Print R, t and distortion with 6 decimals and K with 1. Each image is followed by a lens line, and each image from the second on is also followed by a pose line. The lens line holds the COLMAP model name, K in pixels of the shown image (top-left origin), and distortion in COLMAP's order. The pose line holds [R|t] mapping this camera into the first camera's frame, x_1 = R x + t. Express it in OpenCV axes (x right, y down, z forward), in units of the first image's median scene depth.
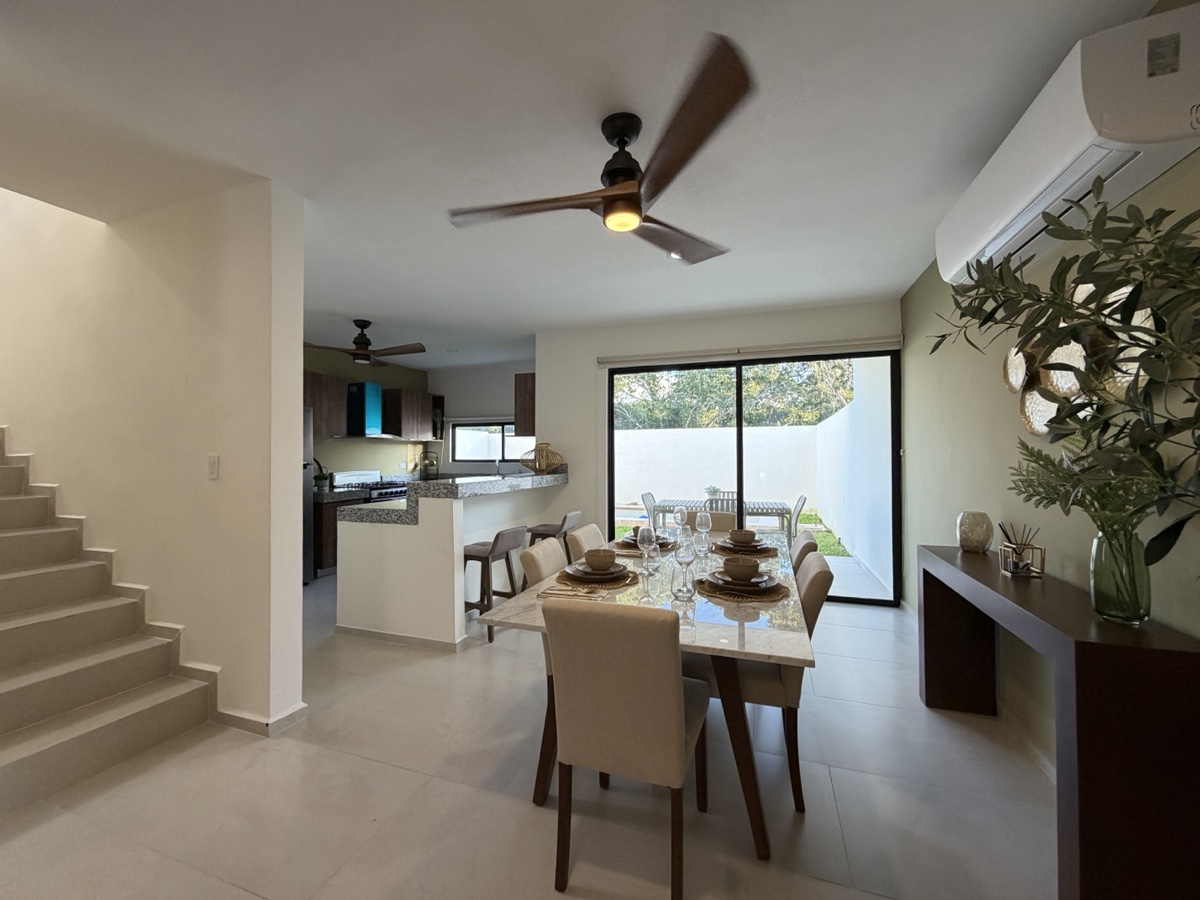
lens RADIAL K [[476.6, 0, 602.9], [0, 476.6, 451.6], [0, 0, 1]] dist [0.002769, 0.000448]
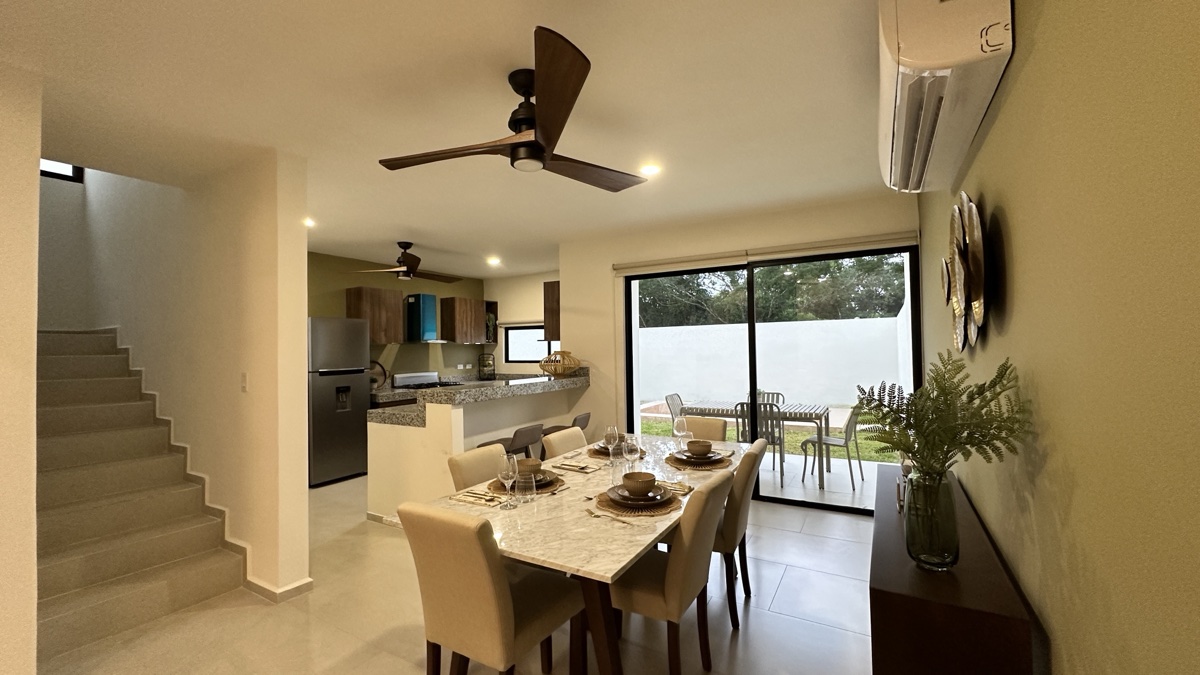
lens RADIAL K [[476.0, 0, 605.9], [0, 476.0, 340.4], [0, 0, 1]] dist [-0.002967, 0.000284]
pose [[0.982804, -0.015086, -0.184034, 0.160919], [0.013497, 0.999860, -0.009888, -0.023272], [0.184157, 0.007234, 0.982870, -0.017896]]
